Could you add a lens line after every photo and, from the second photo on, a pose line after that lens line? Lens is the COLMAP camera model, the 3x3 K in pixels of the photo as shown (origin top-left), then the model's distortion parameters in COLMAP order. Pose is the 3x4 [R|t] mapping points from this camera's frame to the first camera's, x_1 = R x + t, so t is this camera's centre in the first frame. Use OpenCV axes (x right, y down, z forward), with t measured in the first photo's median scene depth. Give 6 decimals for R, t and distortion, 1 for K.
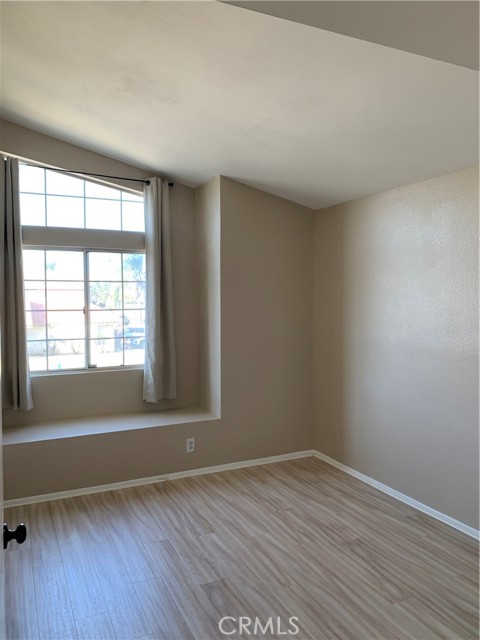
lens RADIAL K [[477.2, 0, 237.5], [0, 477.2, 311.2], [0, 0, 1]] dist [0.021022, -0.003912]
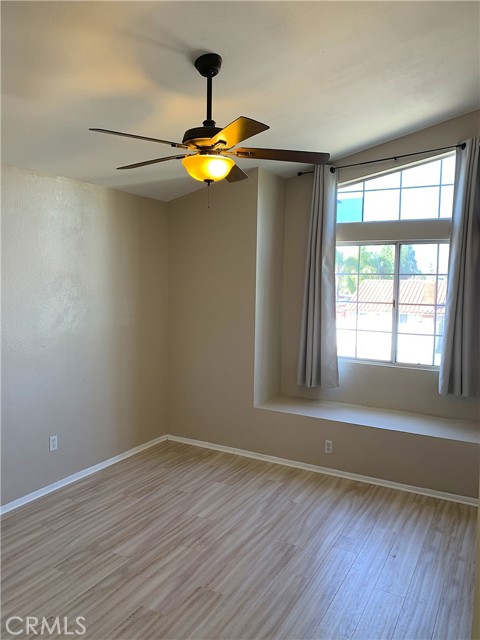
lens RADIAL K [[495.6, 0, 240.0], [0, 495.6, 320.0], [0, 0, 1]] dist [0.004762, -0.007094]
pose [[0.577225, 0.071148, -0.813480, 0.345089], [-0.046816, 0.997442, 0.054018, -0.008992], [0.815242, 0.006903, 0.579079, 0.150851]]
